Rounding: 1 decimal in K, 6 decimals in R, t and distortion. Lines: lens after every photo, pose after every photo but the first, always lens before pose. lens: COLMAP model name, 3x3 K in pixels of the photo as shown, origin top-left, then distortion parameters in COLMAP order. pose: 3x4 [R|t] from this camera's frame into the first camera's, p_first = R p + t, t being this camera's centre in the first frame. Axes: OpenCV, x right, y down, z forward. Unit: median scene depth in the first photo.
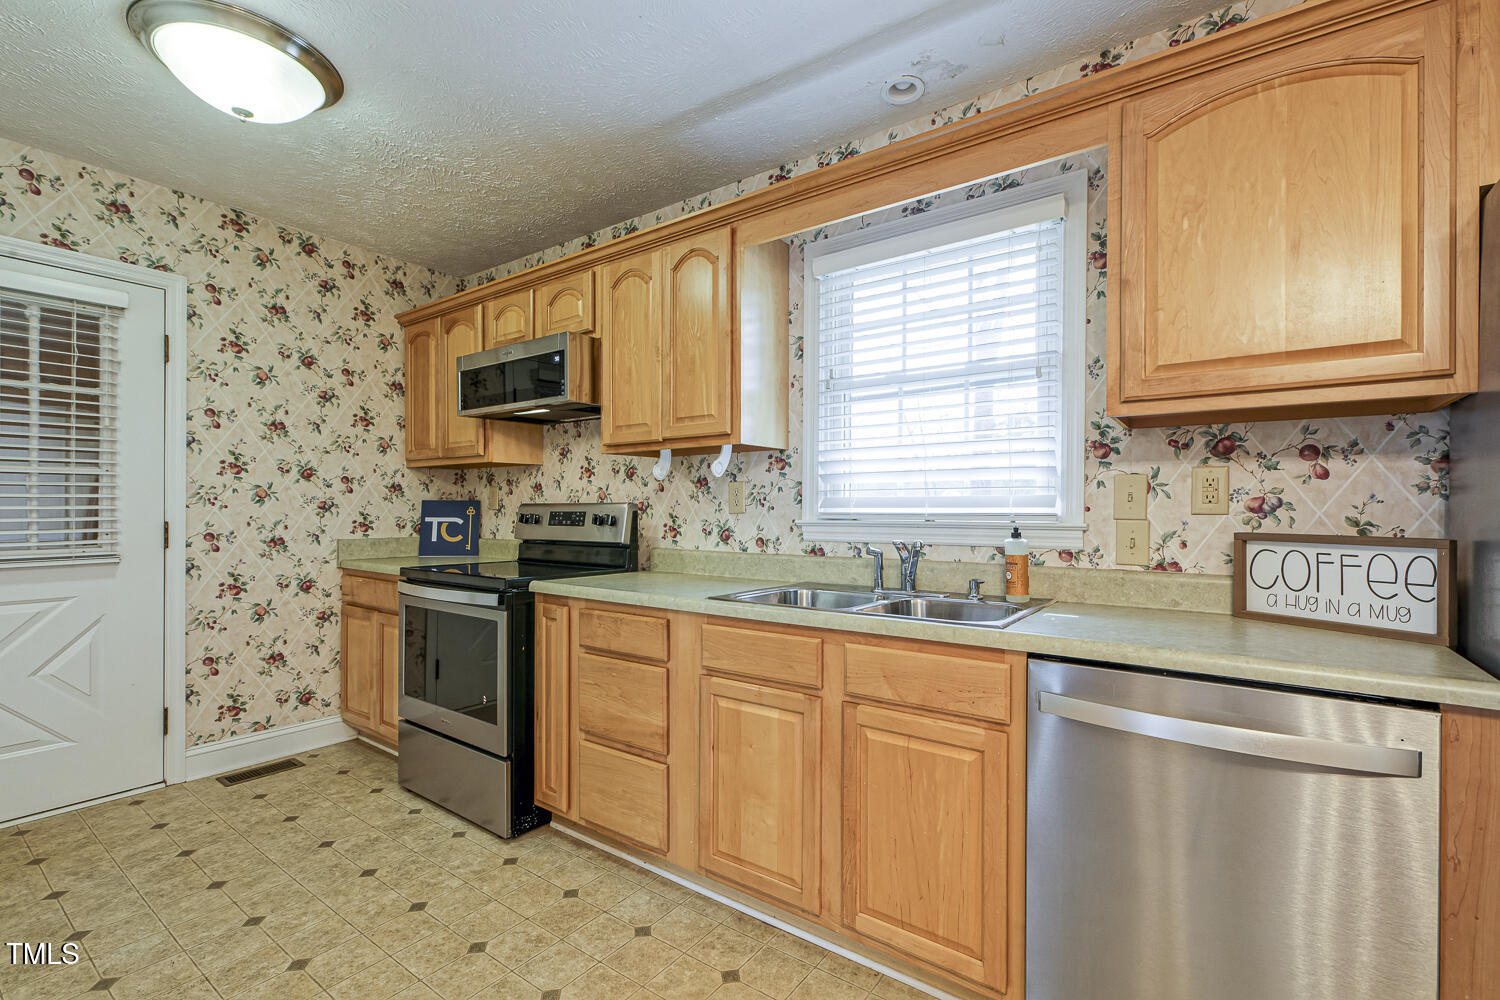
lens RADIAL K [[669.0, 0, 800.6], [0, 669.0, 512.4], [0, 0, 1]] dist [-0.004898, 0.001038]
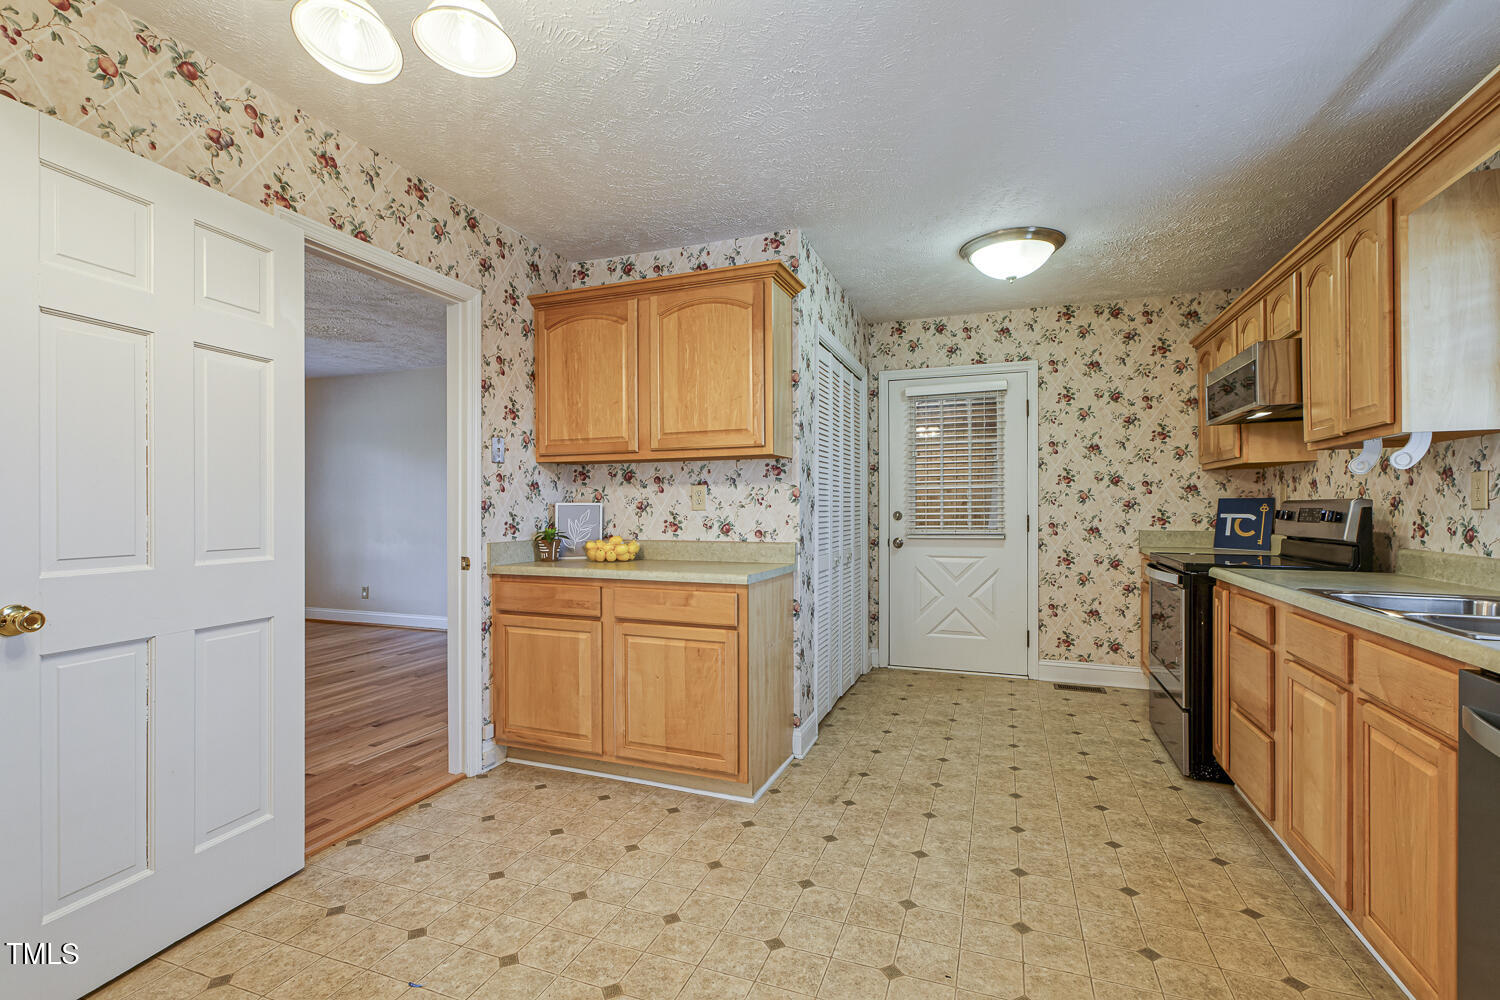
lens RADIAL K [[669.0, 0, 751.4], [0, 669.0, 504.3], [0, 0, 1]] dist [-0.004898, 0.001038]
pose [[0.263273, -0.008549, -0.964684, 0.403880], [0.000208, 0.999961, -0.008805, 0.001755], [0.964721, 0.002118, 0.263264, -0.067357]]
